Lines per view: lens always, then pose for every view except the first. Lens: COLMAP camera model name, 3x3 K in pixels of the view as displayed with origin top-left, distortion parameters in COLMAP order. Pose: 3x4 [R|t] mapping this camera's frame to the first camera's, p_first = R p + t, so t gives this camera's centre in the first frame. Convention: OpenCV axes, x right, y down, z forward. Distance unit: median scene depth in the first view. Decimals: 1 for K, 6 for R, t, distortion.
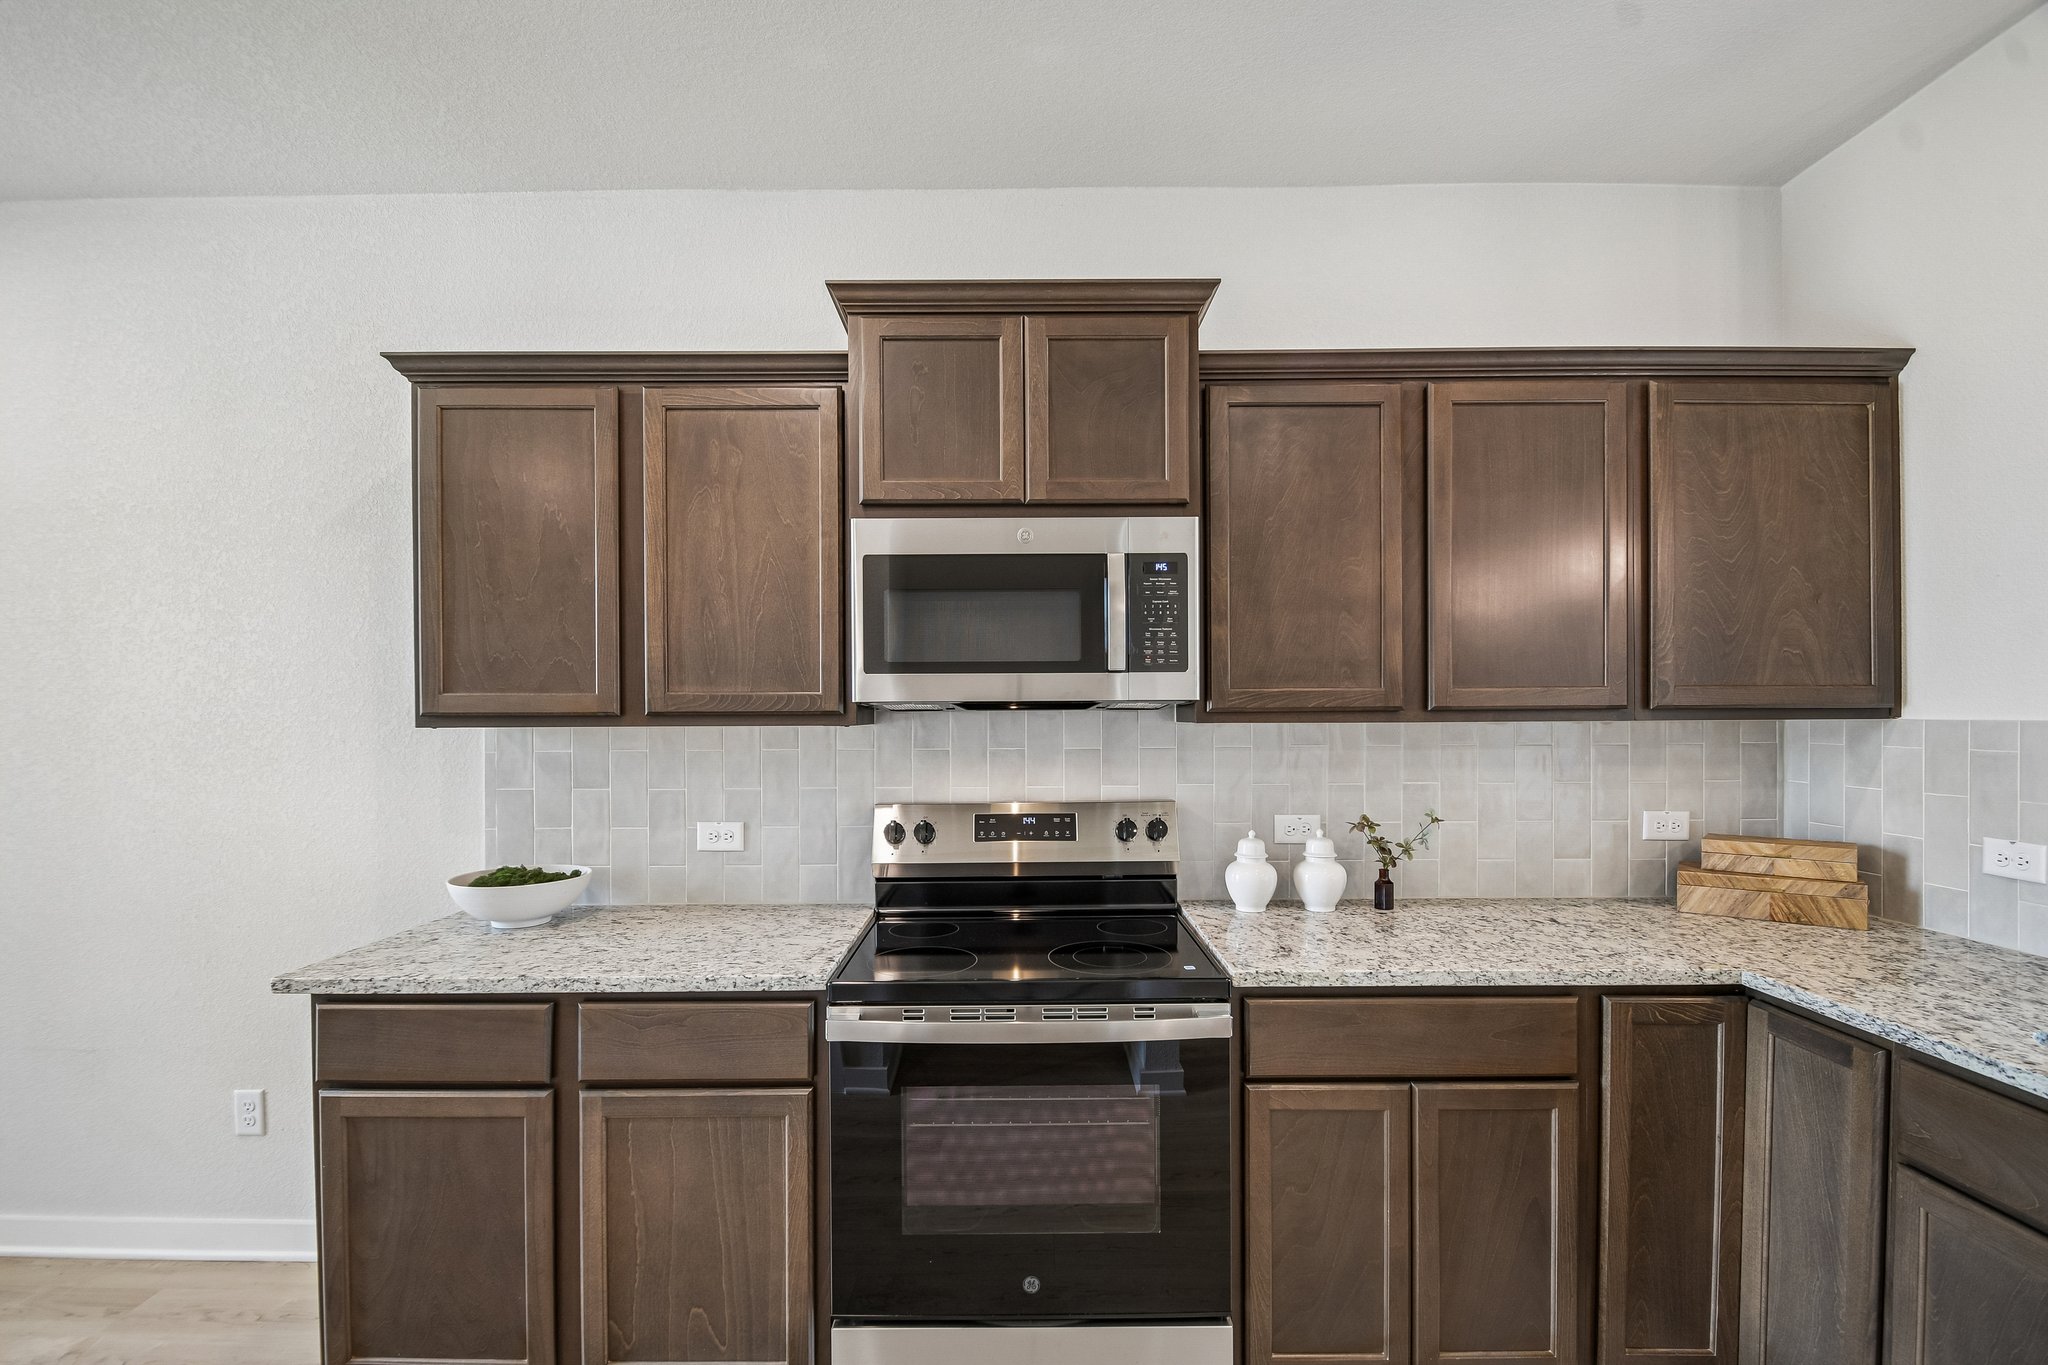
lens RADIAL K [[896.2, 0, 1020.8], [0, 896.2, 716.6], [0, 0, 1]] dist [0.012693, -0.014029]
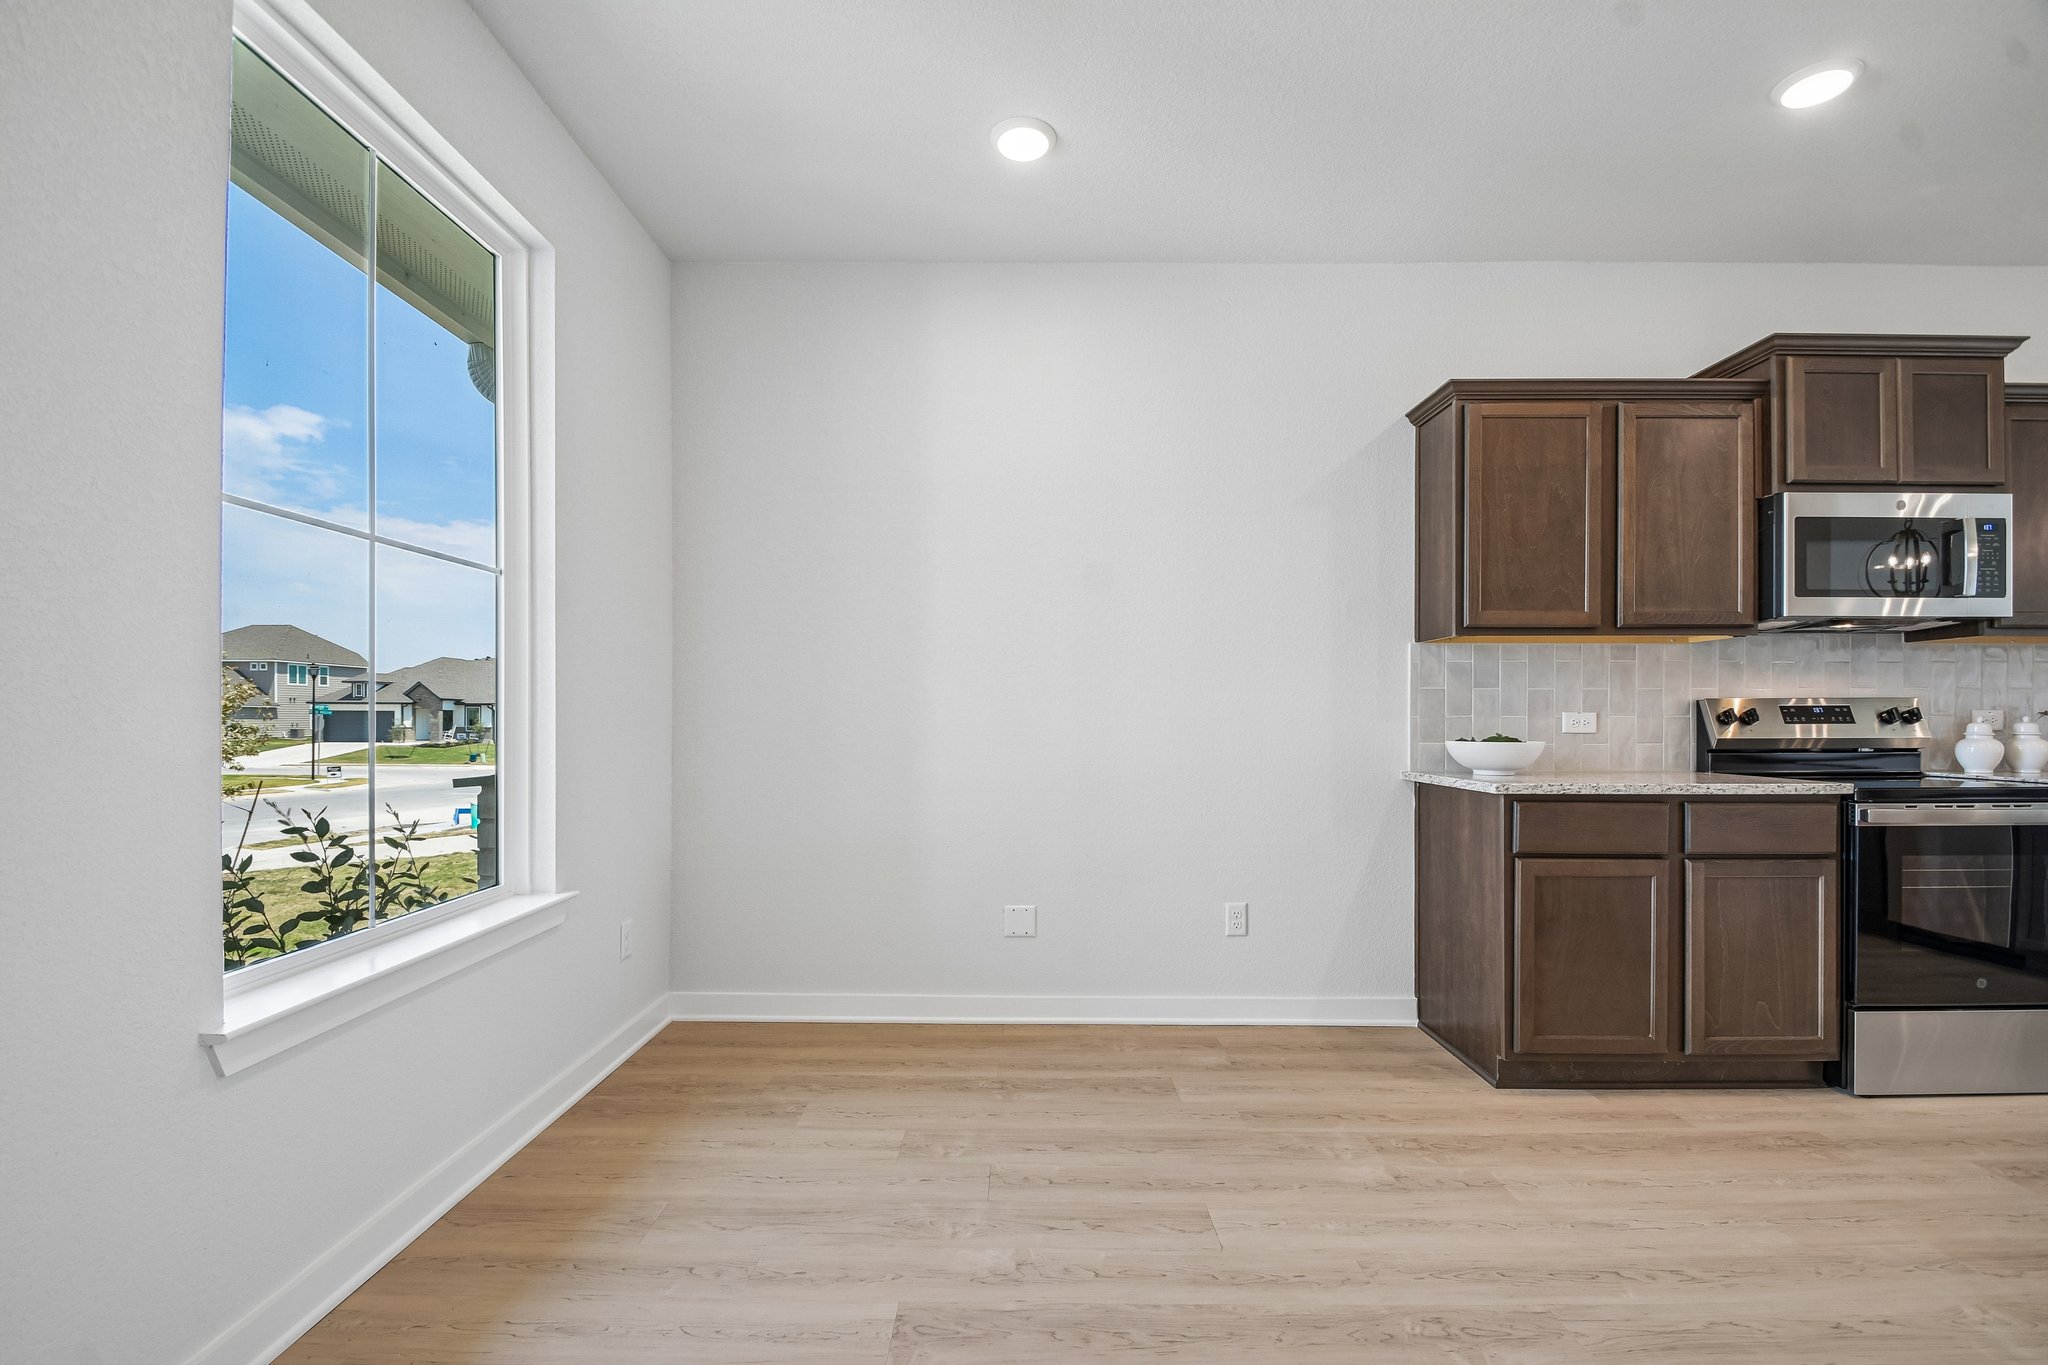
lens RADIAL K [[896.2, 0, 1020.8], [0, 896.2, 716.6], [0, 0, 1]] dist [0.012693, -0.014029]
pose [[0.999960, 0.005954, -0.006737, -1.381035], [-0.005999, 0.999960, -0.006616, 0.160115], [0.006697, 0.006656, 0.999955, -0.467583]]
